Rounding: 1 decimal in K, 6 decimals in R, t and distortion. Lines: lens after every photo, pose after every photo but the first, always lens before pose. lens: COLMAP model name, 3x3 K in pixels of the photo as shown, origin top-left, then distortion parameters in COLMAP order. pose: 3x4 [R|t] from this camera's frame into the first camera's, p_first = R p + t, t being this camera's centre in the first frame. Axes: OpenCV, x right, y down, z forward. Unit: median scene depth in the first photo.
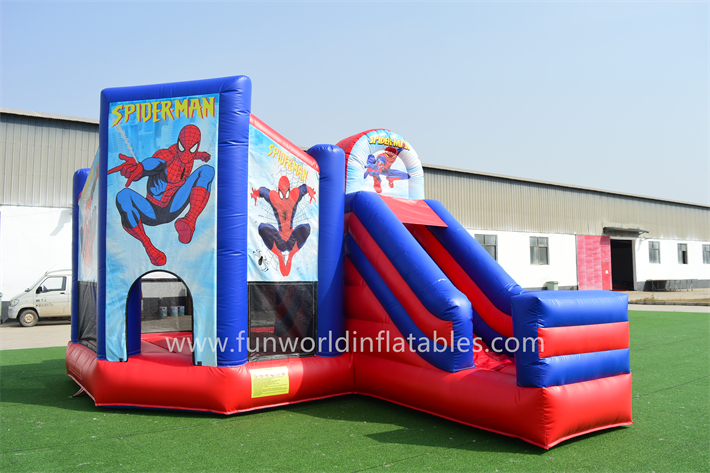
lens RADIAL K [[552.4, 0, 355.5], [0, 552.4, 232.9], [0, 0, 1]] dist [0.010079, -0.010885]
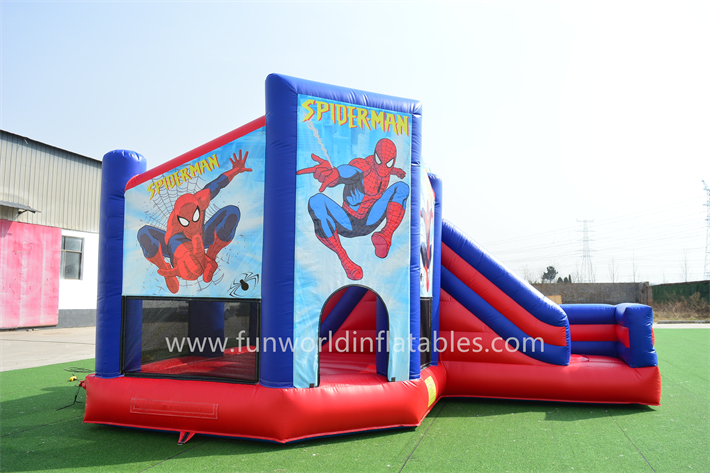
lens RADIAL K [[552.4, 0, 355.7], [0, 552.4, 240.6], [0, 0, 1]] dist [0.010079, -0.010885]
pose [[0.748604, 0.068272, 0.659493, -0.970453], [-0.053663, 0.997660, -0.042366, 0.031369], [-0.660842, -0.003674, 0.750516, 0.287852]]
